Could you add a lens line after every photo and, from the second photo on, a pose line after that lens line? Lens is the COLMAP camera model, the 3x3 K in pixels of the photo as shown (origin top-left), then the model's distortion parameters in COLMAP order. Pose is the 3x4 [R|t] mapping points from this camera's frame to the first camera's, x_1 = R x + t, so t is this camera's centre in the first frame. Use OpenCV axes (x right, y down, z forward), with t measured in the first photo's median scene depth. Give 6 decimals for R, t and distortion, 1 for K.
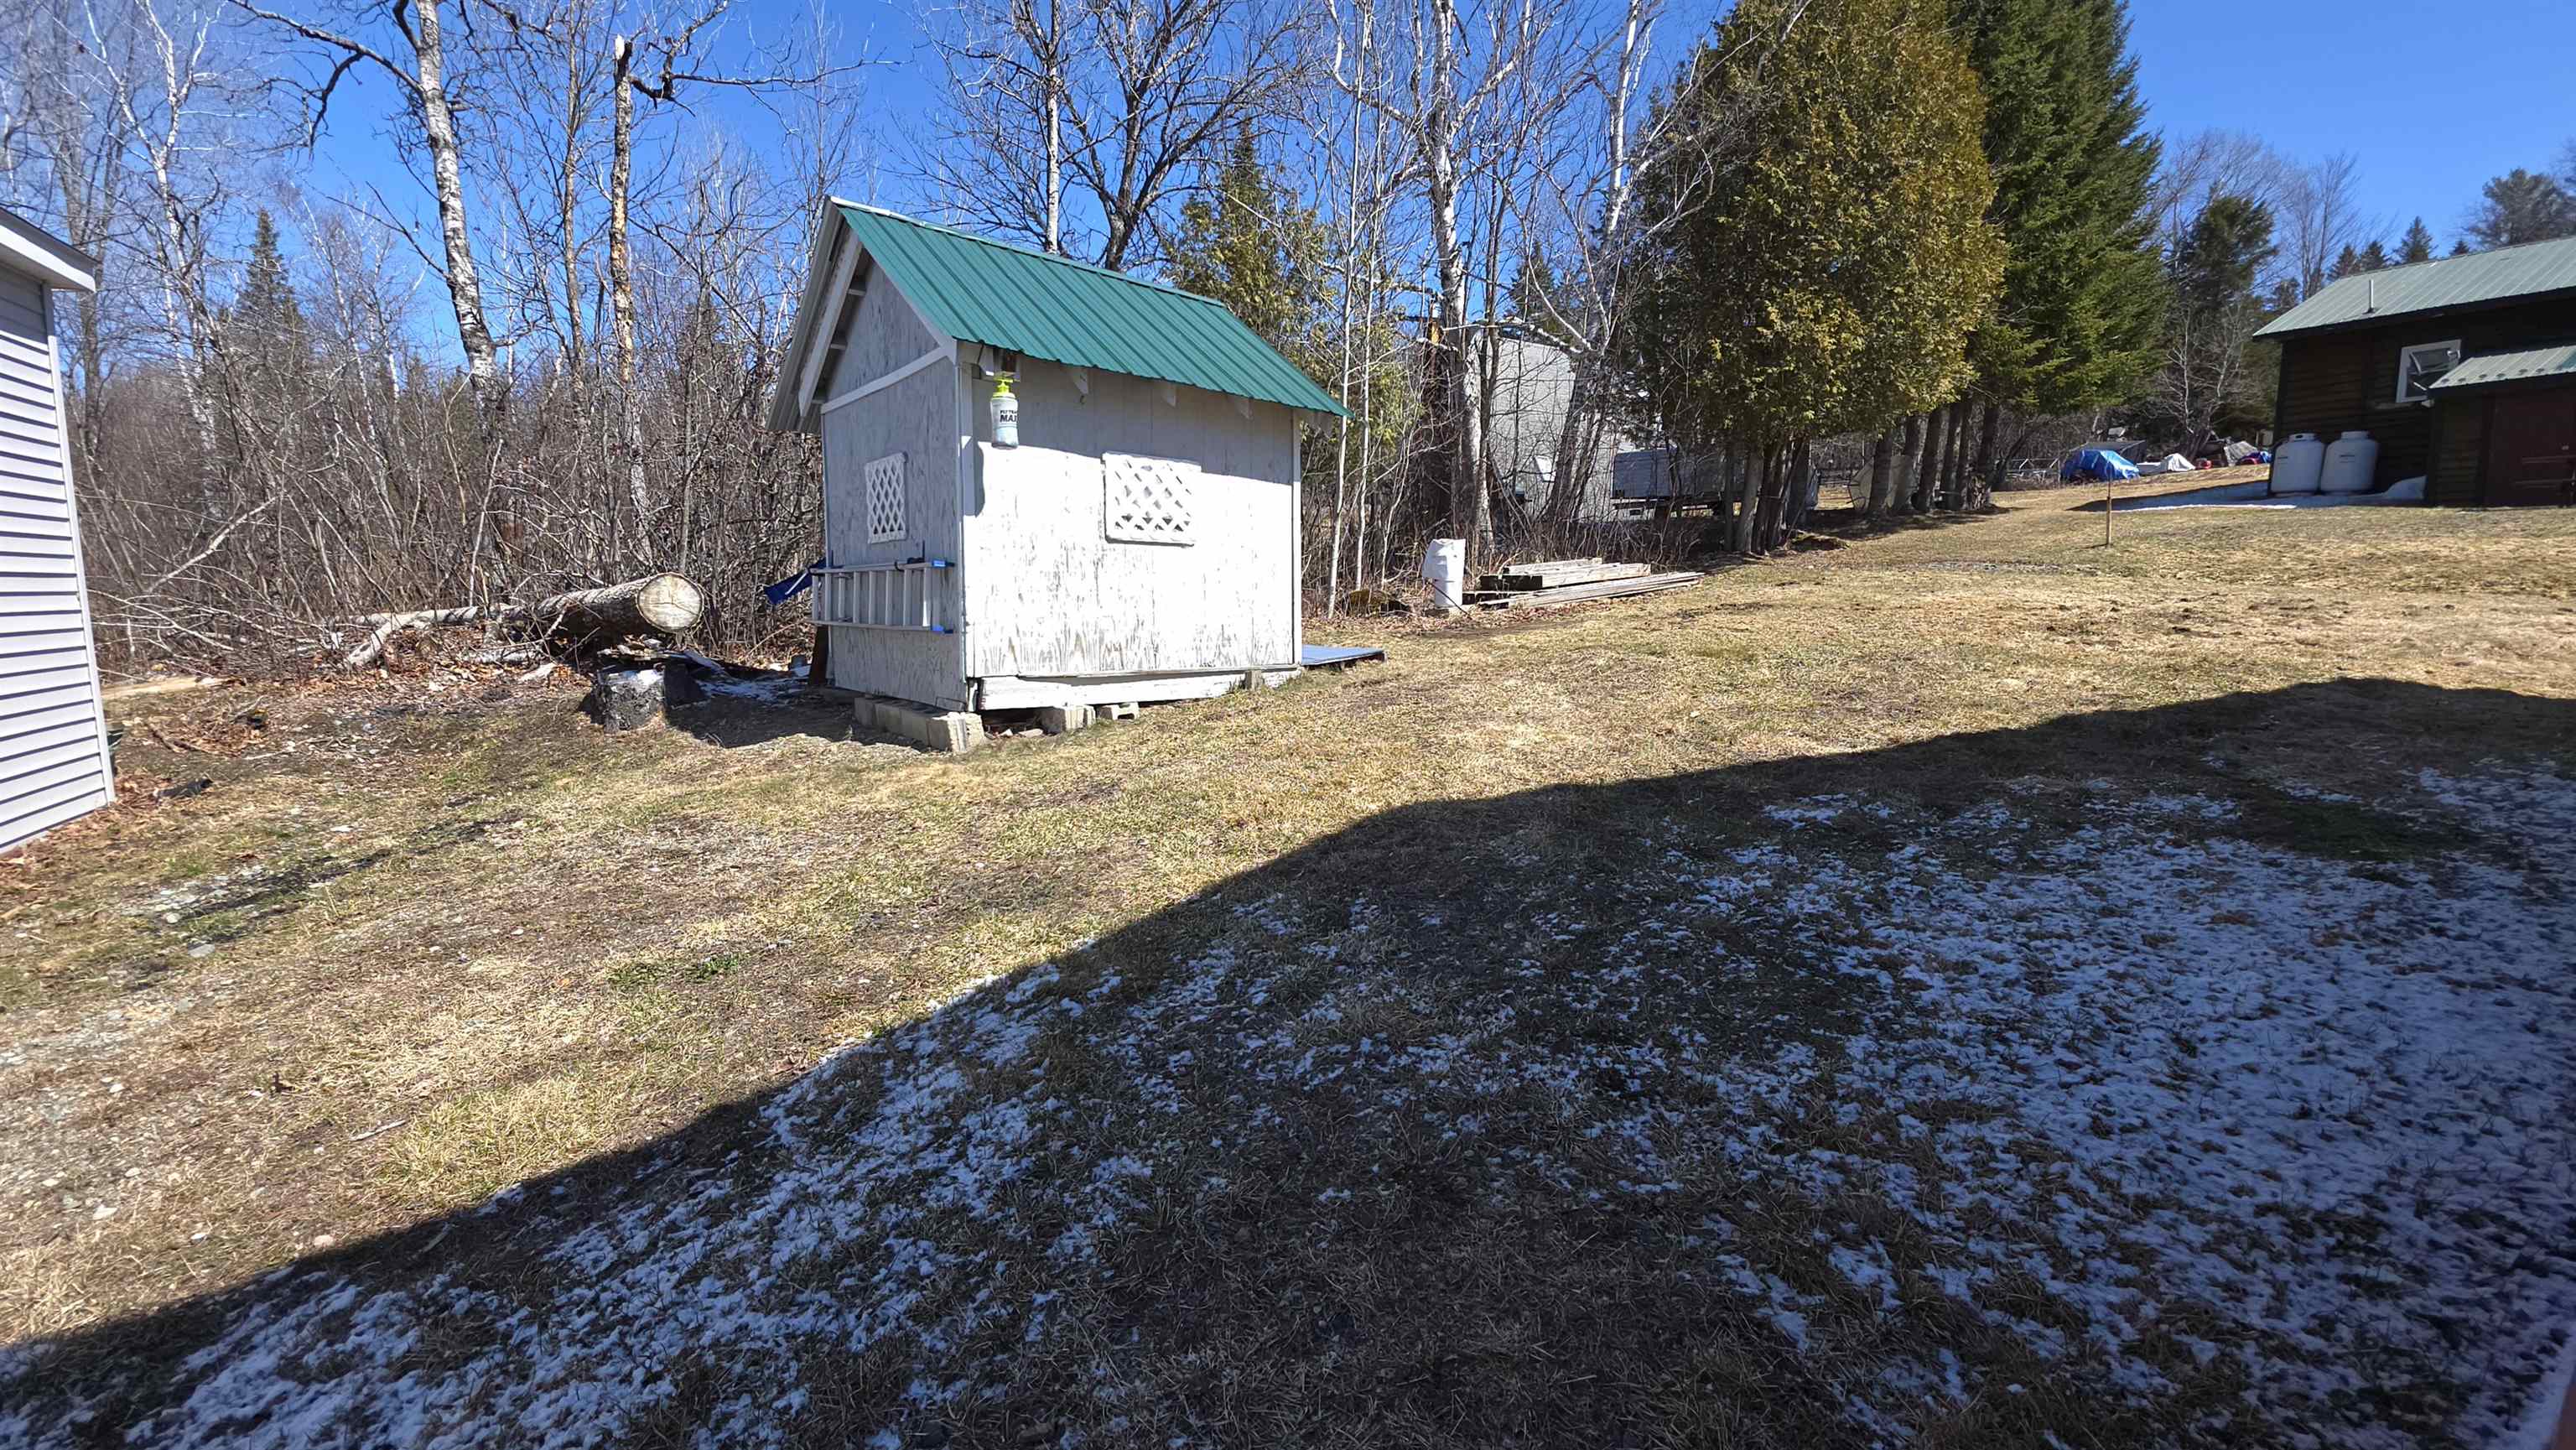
lens RADIAL K [[1019.5, 0, 1276.4], [0, 1019.5, 709.1], [0, 0, 1]] dist [0.013074, -0.006885]
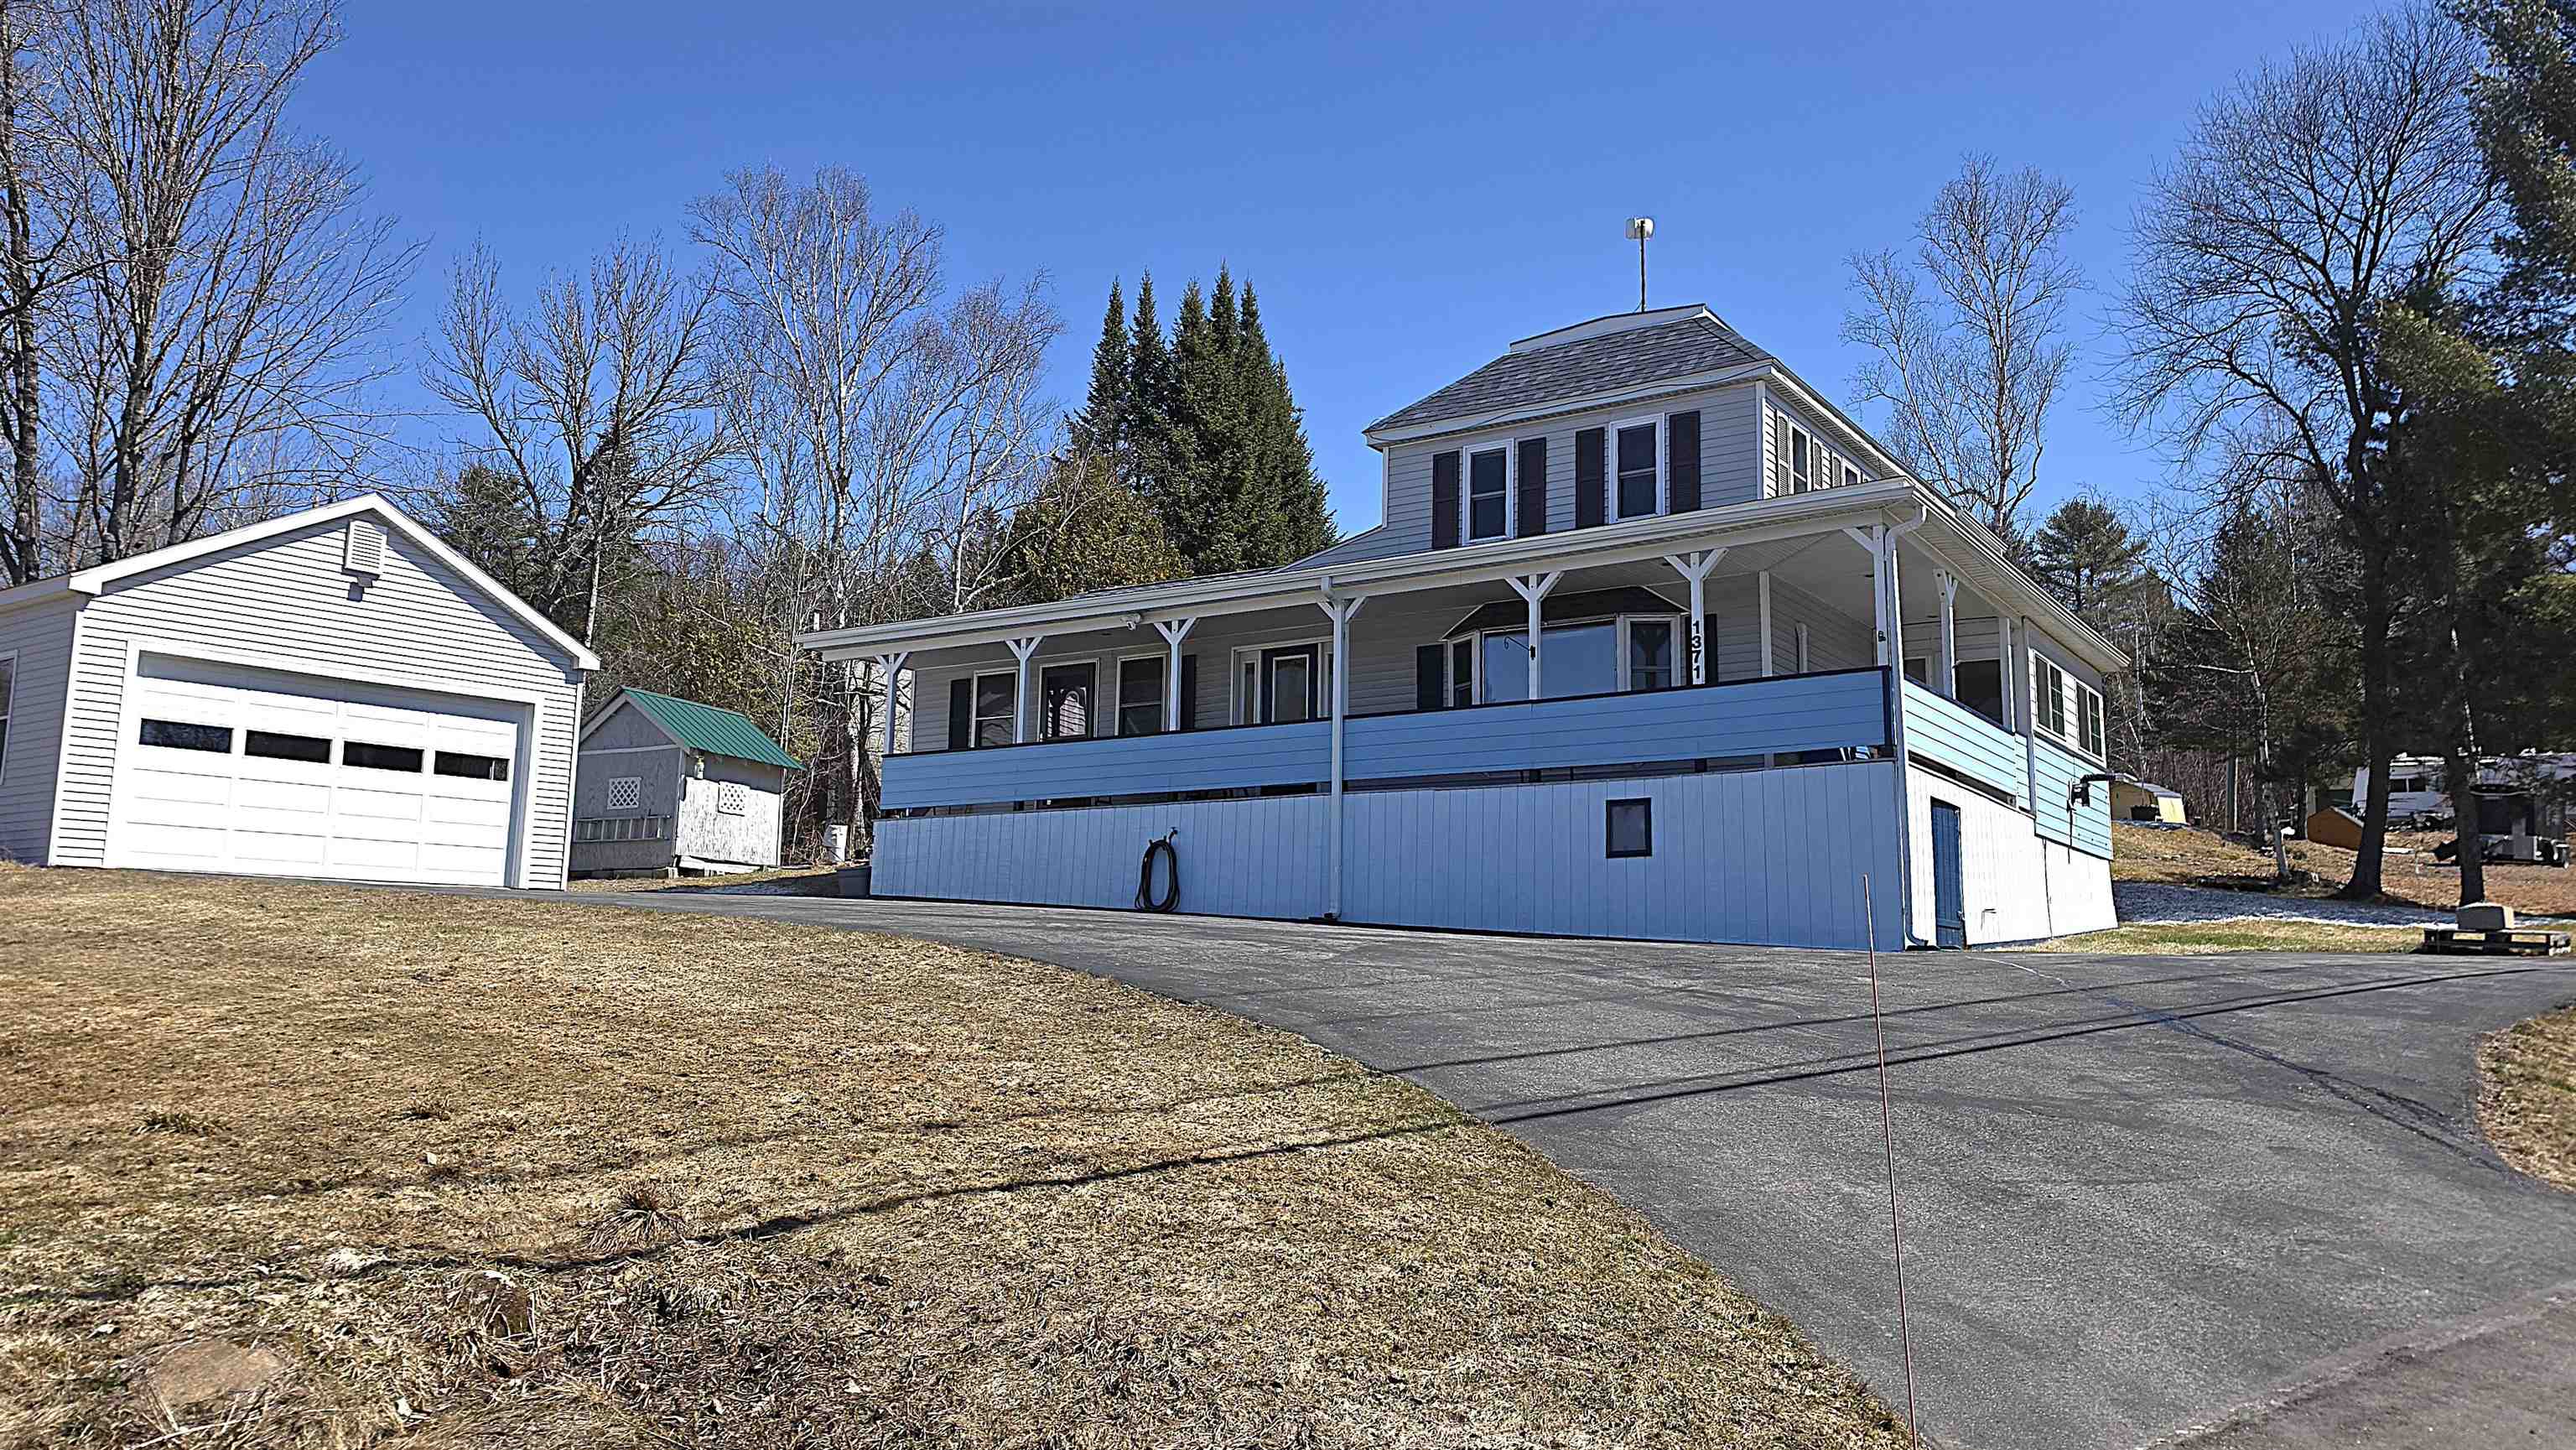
lens RADIAL K [[1864.9, 0, 1296.5], [0, 1864.9, 689.9], [0, 0, 1]] dist [0.120338, -0.175990]
pose [[0.911919, 0.074341, 0.403580, -0.464758], [0.034876, 0.965856, -0.256721, 0.497905], [-0.408885, 0.248184, 0.878190, -2.379768]]
